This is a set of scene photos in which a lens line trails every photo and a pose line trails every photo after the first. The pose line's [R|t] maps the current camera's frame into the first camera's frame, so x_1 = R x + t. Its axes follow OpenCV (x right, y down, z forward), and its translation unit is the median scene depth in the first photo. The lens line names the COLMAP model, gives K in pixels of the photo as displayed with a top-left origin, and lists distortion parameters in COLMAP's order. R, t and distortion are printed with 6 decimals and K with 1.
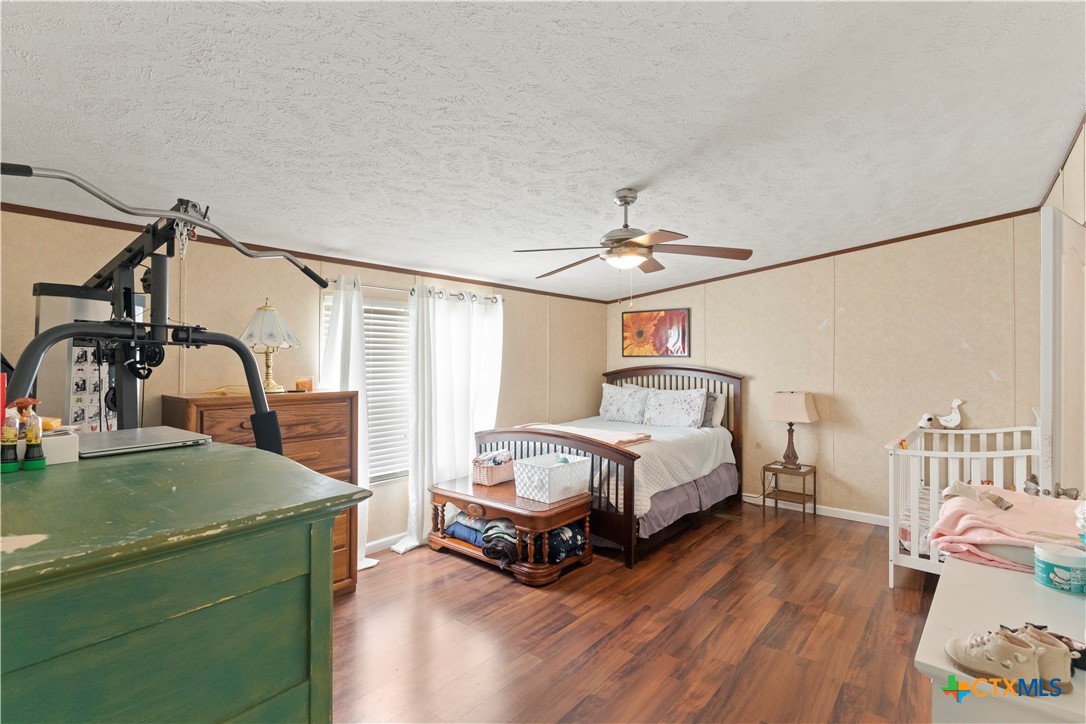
lens RADIAL K [[526.2, 0, 546.3], [0, 526.2, 357.5], [0, 0, 1]] dist [0.009617, -0.000840]
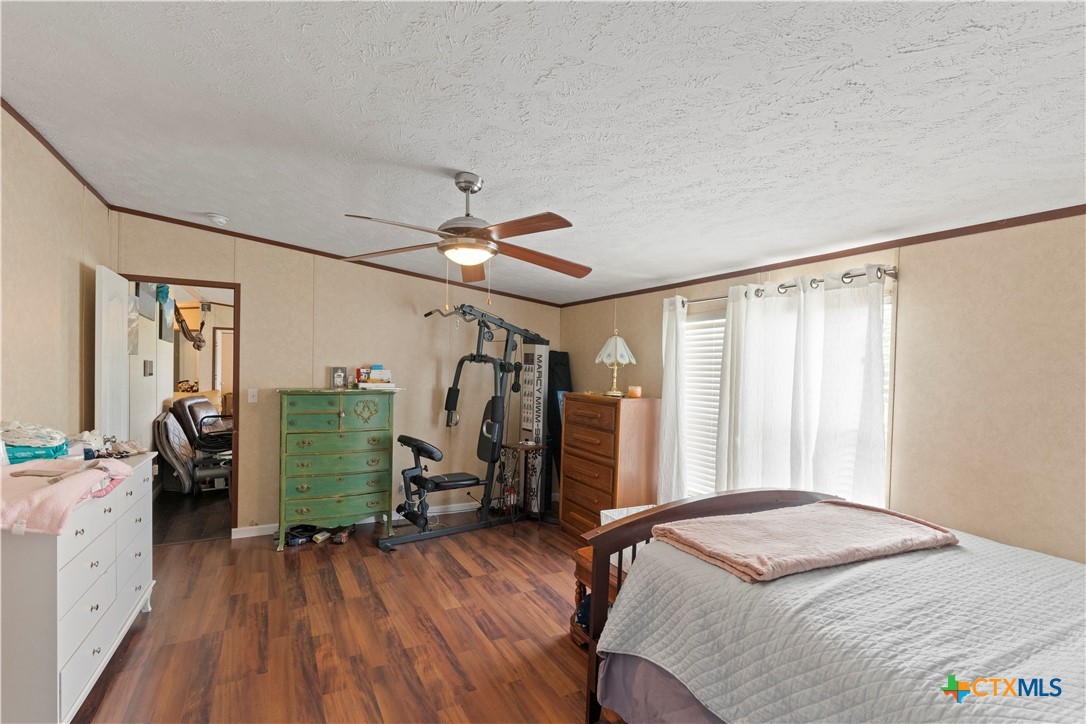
lens RADIAL K [[526.2, 0, 544.2], [0, 526.2, 370.7], [0, 0, 1]] dist [0.009617, -0.000840]
pose [[-0.392619, -0.010404, -0.919642, 0.992286], [-0.023267, 0.999728, -0.001376, 0.007173], [0.919407, 0.020857, -0.392755, 1.596887]]
